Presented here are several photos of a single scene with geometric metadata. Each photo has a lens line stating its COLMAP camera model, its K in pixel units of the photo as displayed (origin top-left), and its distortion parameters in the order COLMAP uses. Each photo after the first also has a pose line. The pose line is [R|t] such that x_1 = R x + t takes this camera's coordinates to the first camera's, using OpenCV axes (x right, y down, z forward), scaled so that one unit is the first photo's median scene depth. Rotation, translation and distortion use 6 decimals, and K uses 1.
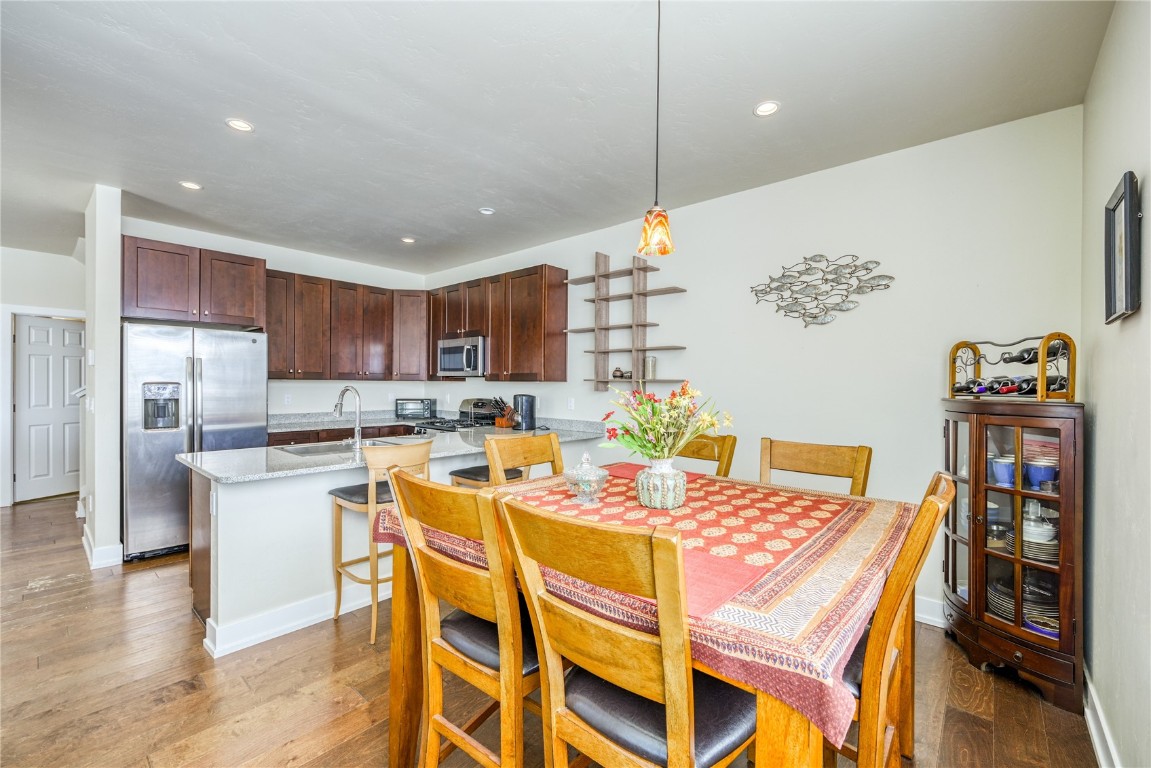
lens RADIAL K [[497.7, 0, 594.9], [0, 497.7, 384.4], [0, 0, 1]] dist [0.004750, 0.001146]
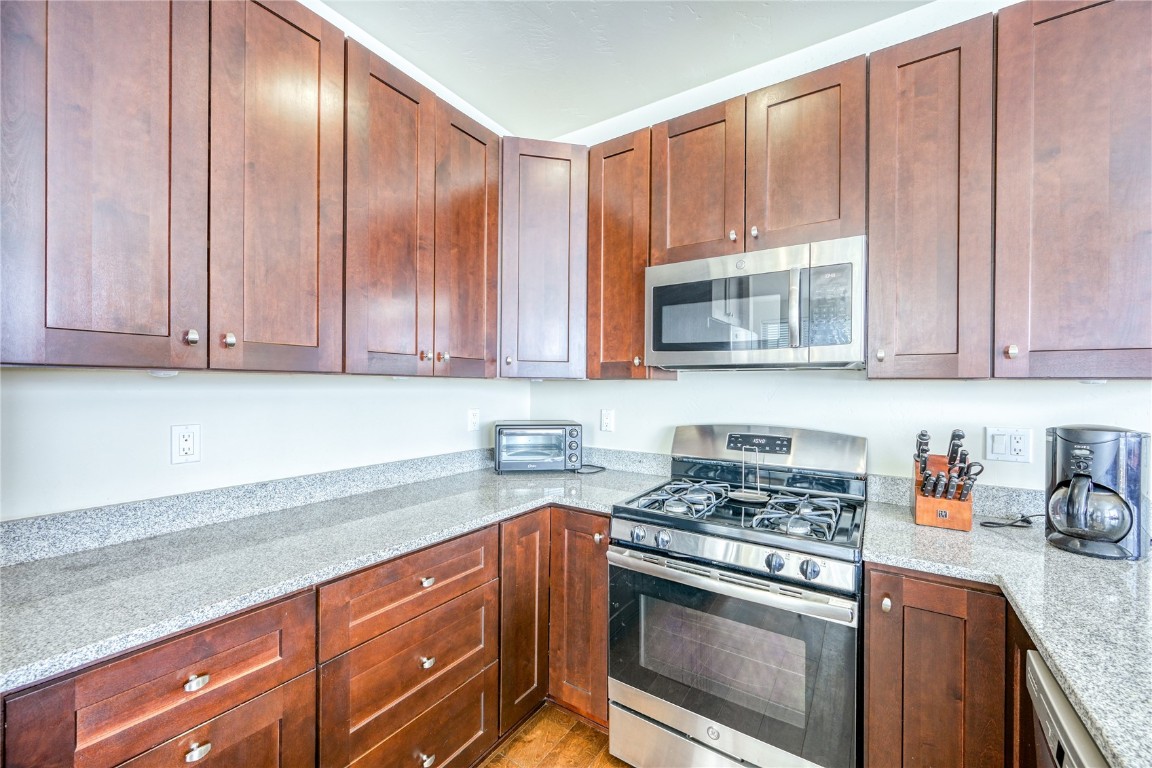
lens RADIAL K [[460.3, 0, 582.5], [0, 460.3, 387.2], [0, 0, 1]] dist [0.001503, 0.000181]
pose [[0.989923, -0.000121, 0.141606, -0.490853], [-0.000359, 0.999994, 0.003368, -0.002722], [-0.141606, -0.003385, 0.989917, 0.810705]]
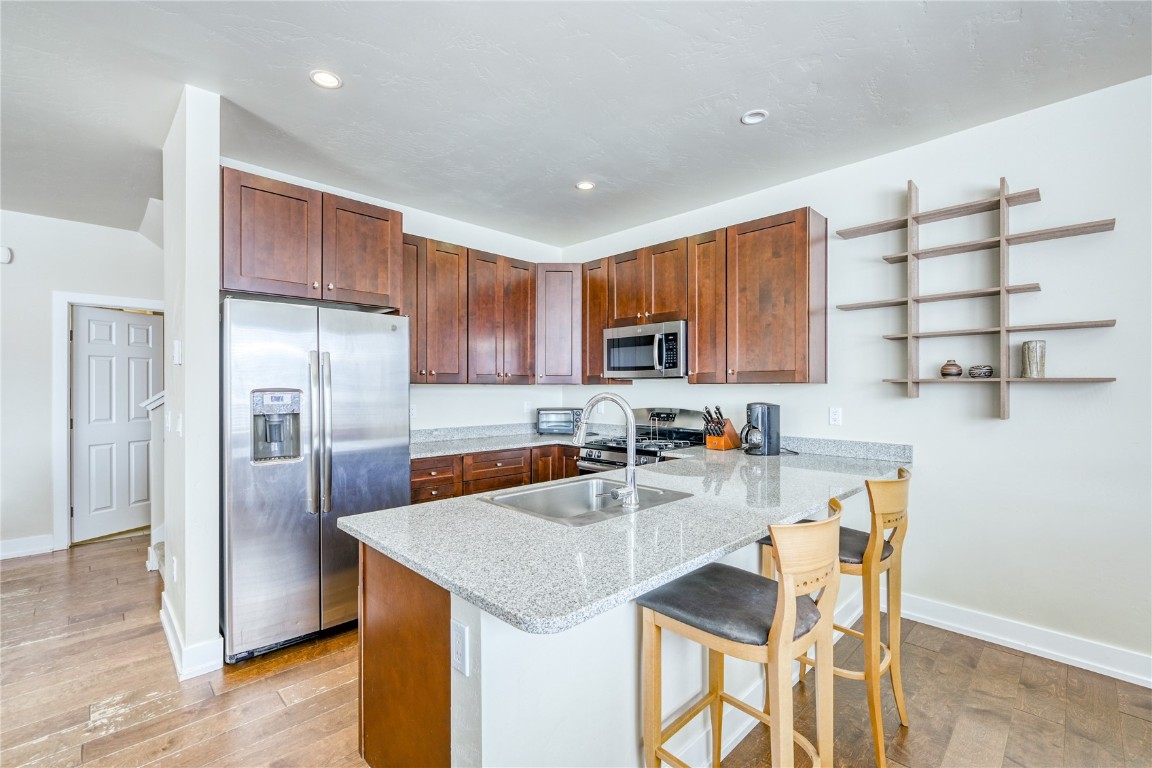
lens RADIAL K [[498.2, 0, 578.2], [0, 498.2, 384.3], [0, 0, 1]] dist [0.004750, 0.001146]
pose [[0.997583, -0.008085, -0.069013, -0.362928], [0.007609, 0.999945, -0.007163, -0.002327], [0.069067, 0.006621, 0.997590, 0.316955]]
